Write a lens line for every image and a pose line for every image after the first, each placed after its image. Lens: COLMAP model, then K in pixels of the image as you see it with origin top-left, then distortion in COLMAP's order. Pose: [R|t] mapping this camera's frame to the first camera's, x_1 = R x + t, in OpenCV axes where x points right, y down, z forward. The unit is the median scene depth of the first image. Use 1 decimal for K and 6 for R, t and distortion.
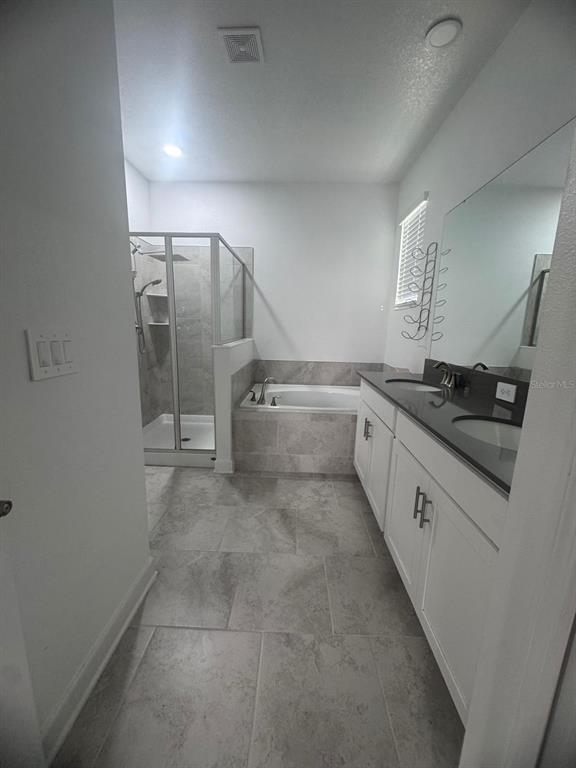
lens RADIAL K [[301.3, 0, 288.0], [0, 301.3, 384.0], [0, 0, 1]] dist [-0.024098, -0.000014]
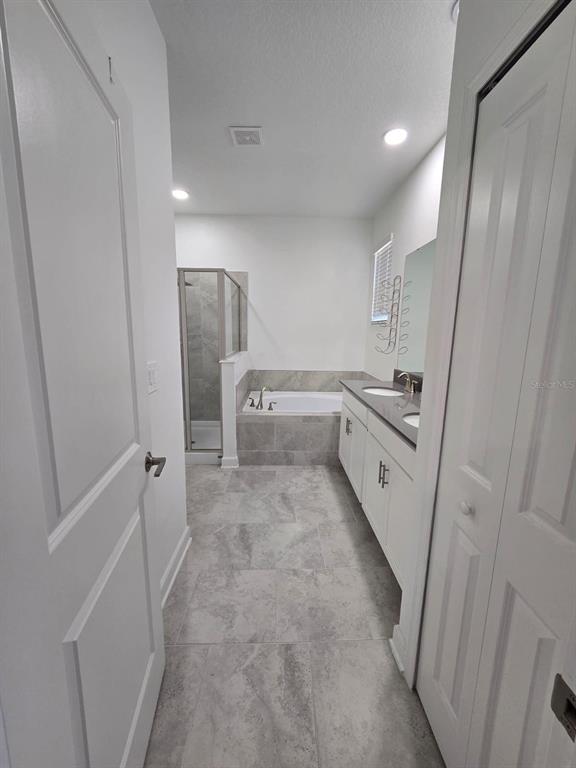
lens RADIAL K [[308.2, 0, 288.0], [0, 308.2, 384.0], [0, 0, 1]] dist [-0.000233, 0.000191]
pose [[0.998559, -0.019740, 0.049899, -0.043648], [0.020619, 0.999640, -0.017153, -0.009845], [-0.049543, 0.018157, 0.998607, -0.246689]]
